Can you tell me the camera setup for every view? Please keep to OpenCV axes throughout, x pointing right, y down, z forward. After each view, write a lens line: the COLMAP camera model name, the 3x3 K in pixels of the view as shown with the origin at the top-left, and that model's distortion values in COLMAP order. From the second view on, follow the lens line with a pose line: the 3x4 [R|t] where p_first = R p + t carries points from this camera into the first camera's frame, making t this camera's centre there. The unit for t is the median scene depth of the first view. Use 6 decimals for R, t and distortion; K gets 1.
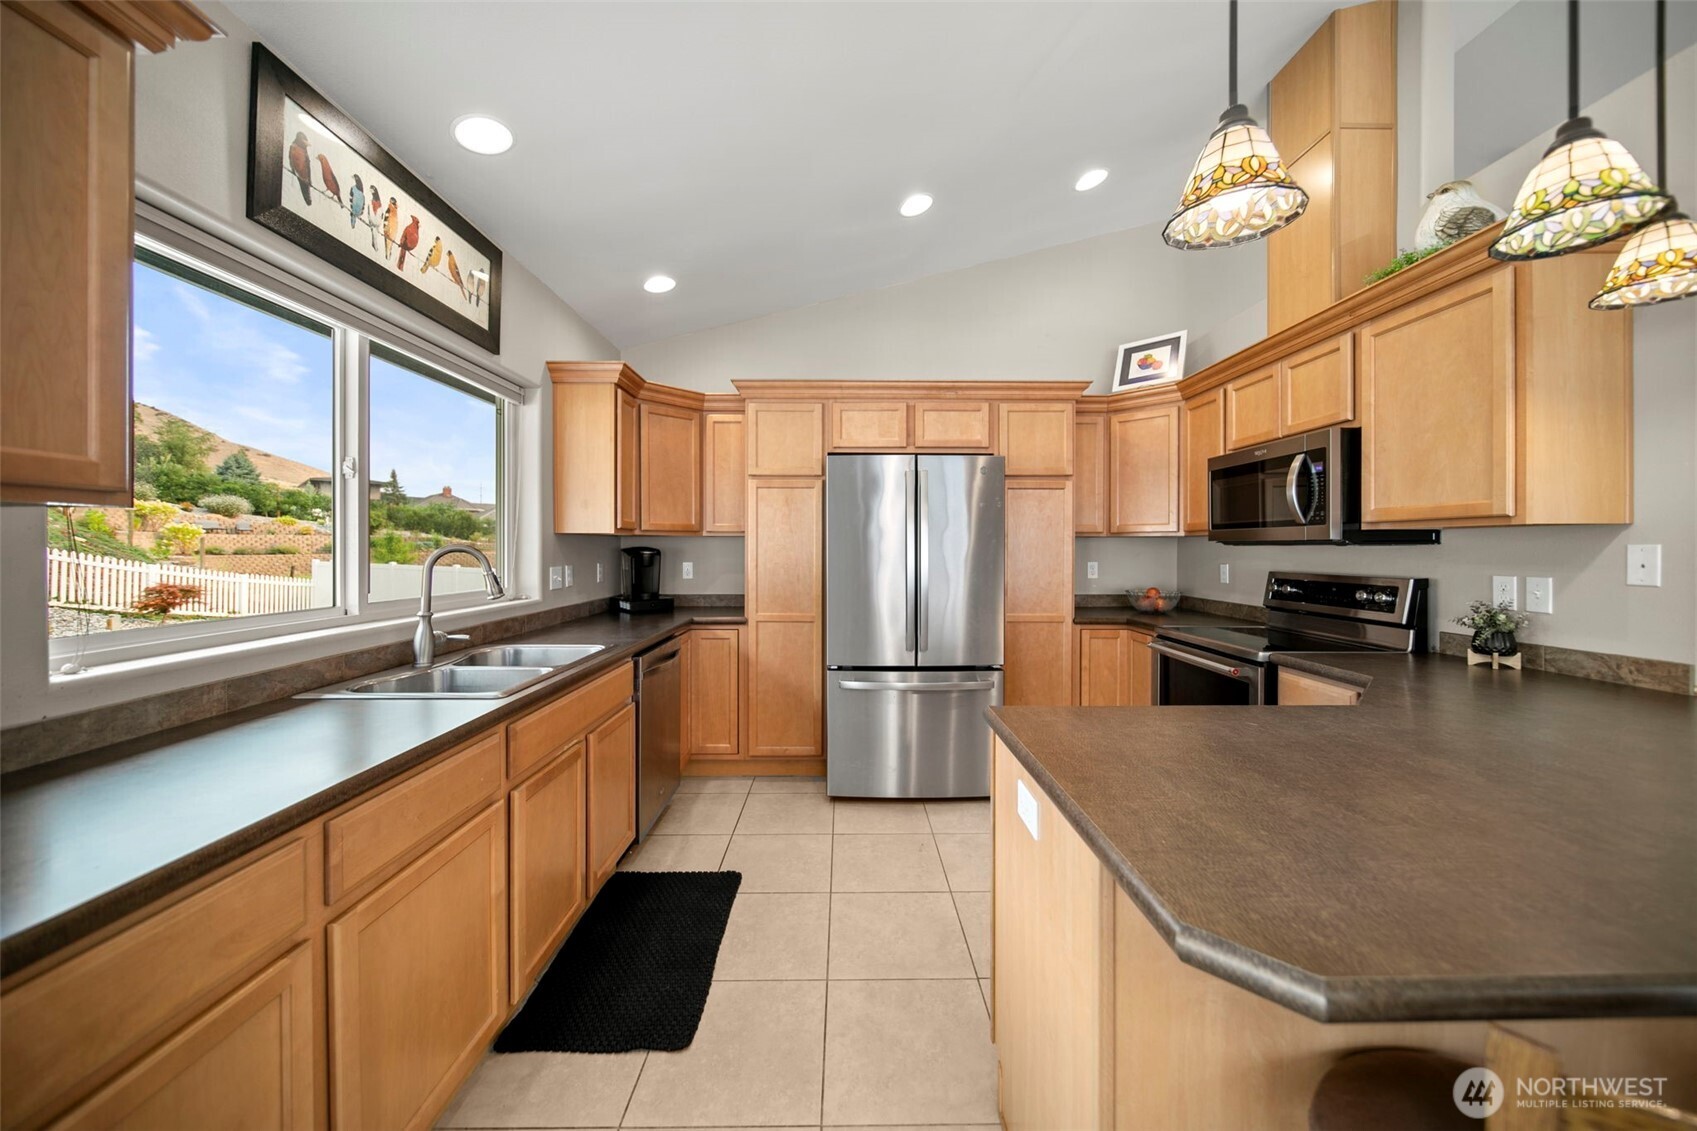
lens RADIAL K [[601.4, 0, 850.5], [0, 601.4, 542.7], [0, 0, 1]] dist [-0.000537, 0.000036]
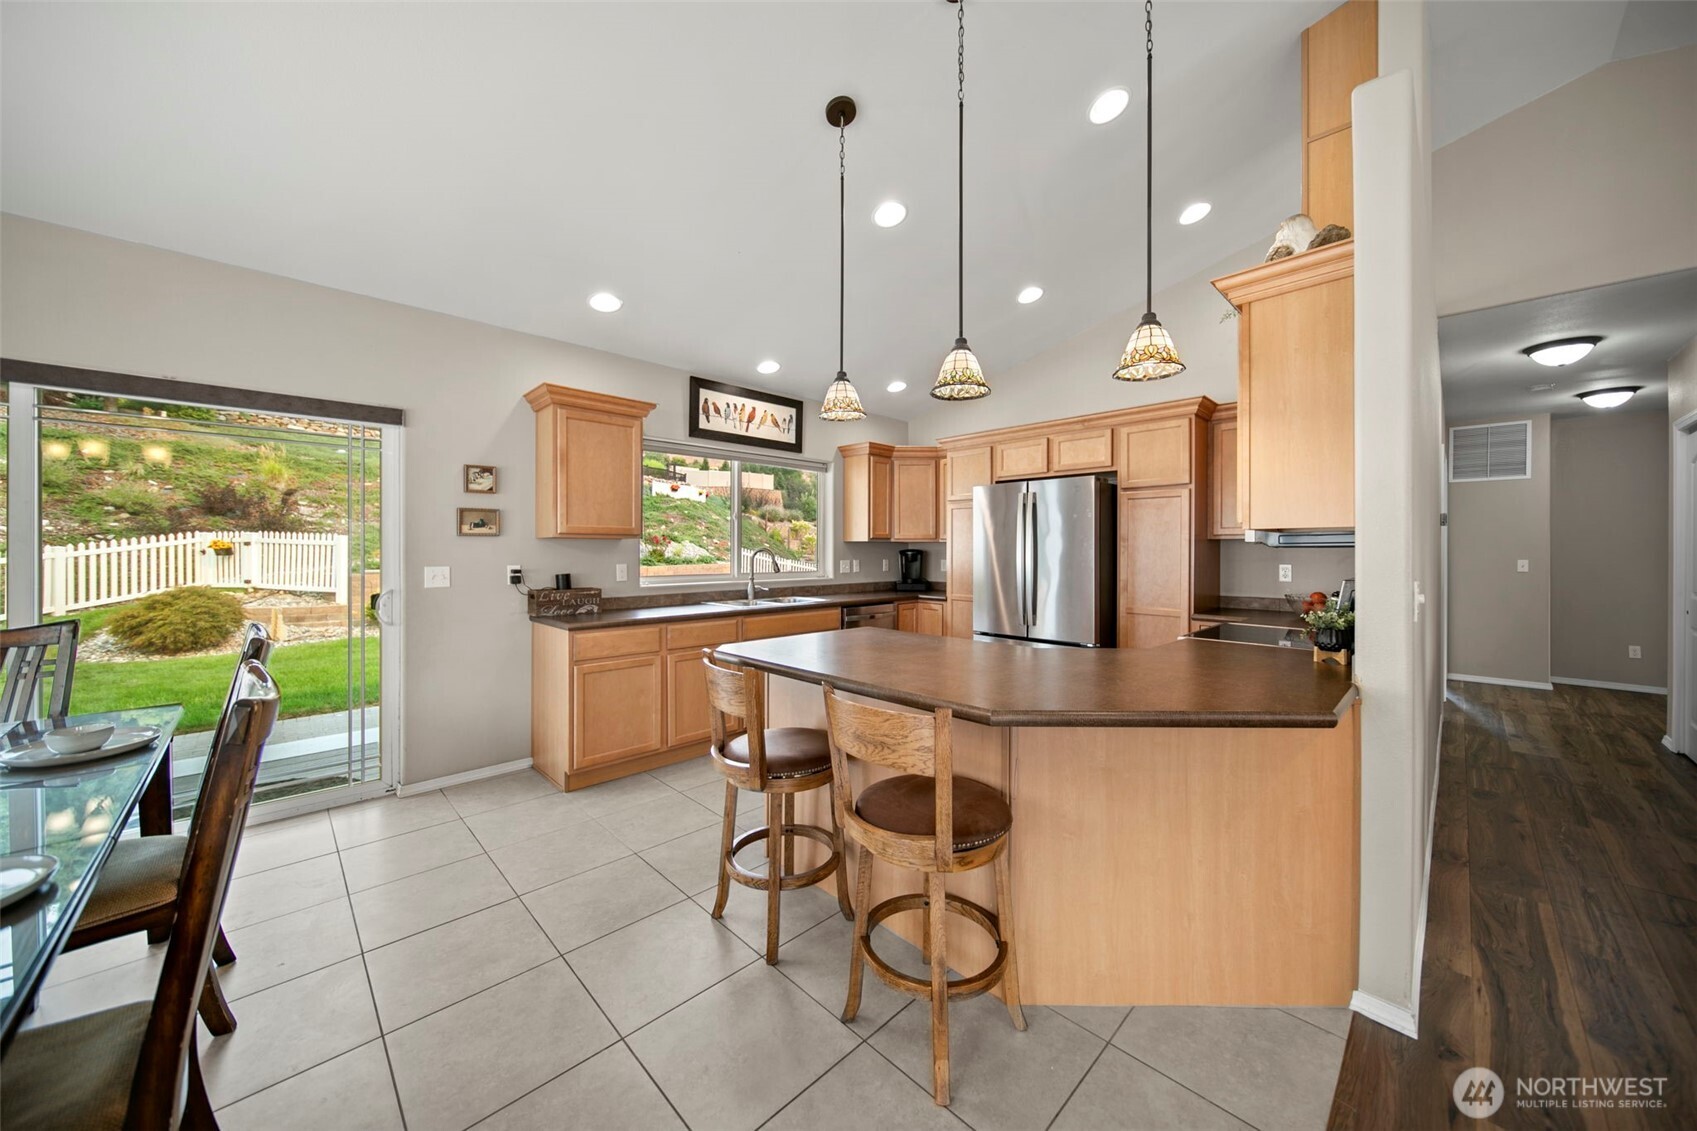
lens RADIAL K [[600.2, 0, 850.1], [0, 600.2, 549.0], [0, 0, 1]] dist [-0.001550, -0.000124]
pose [[0.694710, -0.002412, -0.719285, 0.952825], [0.008167, 0.999956, 0.004535, -0.003468], [0.719243, -0.009025, 0.694700, -0.270268]]
